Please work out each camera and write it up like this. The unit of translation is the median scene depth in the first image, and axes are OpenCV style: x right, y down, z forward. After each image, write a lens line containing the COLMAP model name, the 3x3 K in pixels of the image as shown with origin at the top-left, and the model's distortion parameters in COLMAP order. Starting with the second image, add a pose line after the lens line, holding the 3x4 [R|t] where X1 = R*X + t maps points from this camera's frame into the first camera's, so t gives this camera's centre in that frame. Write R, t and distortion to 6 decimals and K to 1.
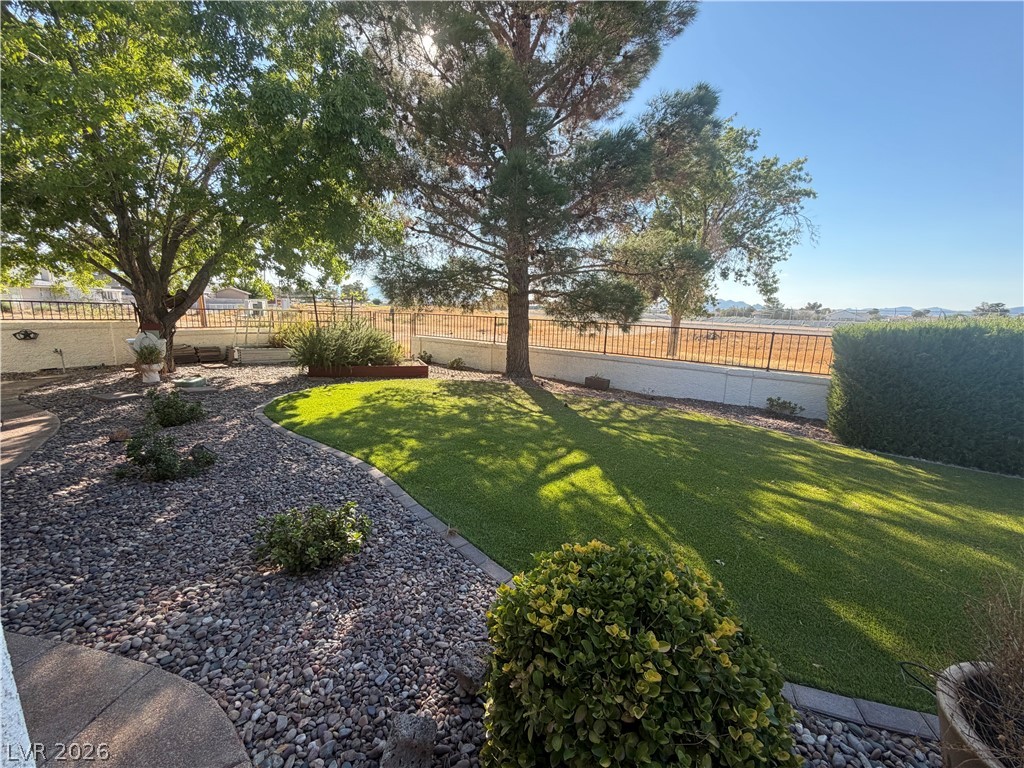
lens RADIAL K [[410.3, 0, 514.5], [0, 410.3, 388.0], [0, 0, 1]] dist [-0.001039, 0.000260]
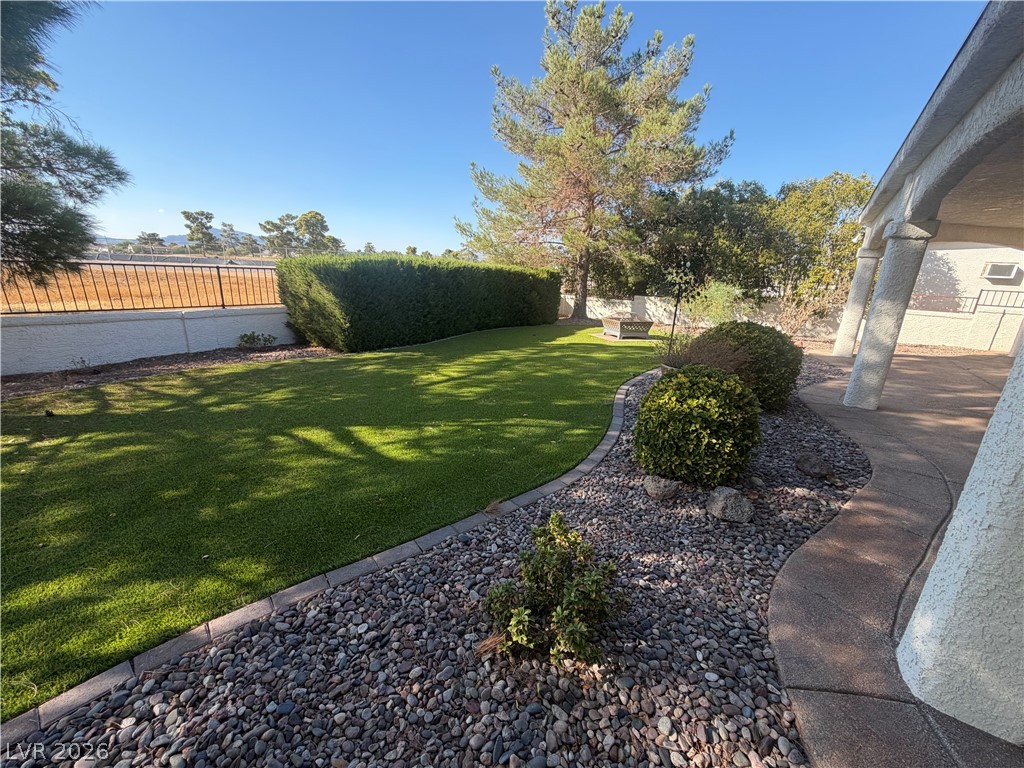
lens RADIAL K [[410.3, 0, 508.6], [0, 410.3, 381.4], [0, 0, 1]] dist [-0.001039, 0.000260]
pose [[0.014522, -0.295152, 0.955340, -0.303039], [0.146614, 0.945742, 0.289958, -0.054574], [-0.989087, 0.135855, 0.057007, 0.287295]]
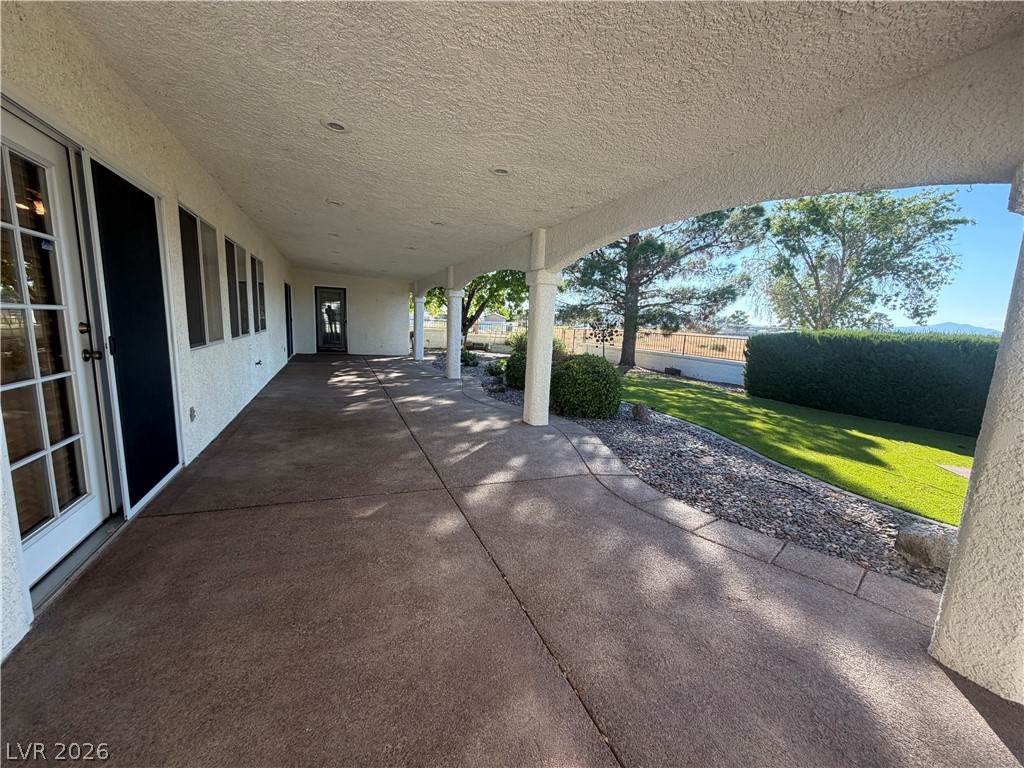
lens RADIAL K [[410.3, 0, 509.7], [0, 410.3, 387.4], [0, 0, 1]] dist [-0.001039, 0.000260]
pose [[0.843835, 0.086456, -0.529592, 0.579667], [-0.122627, 0.991889, -0.033463, 0.202285], [0.522403, 0.093180, 0.847592, -0.753870]]
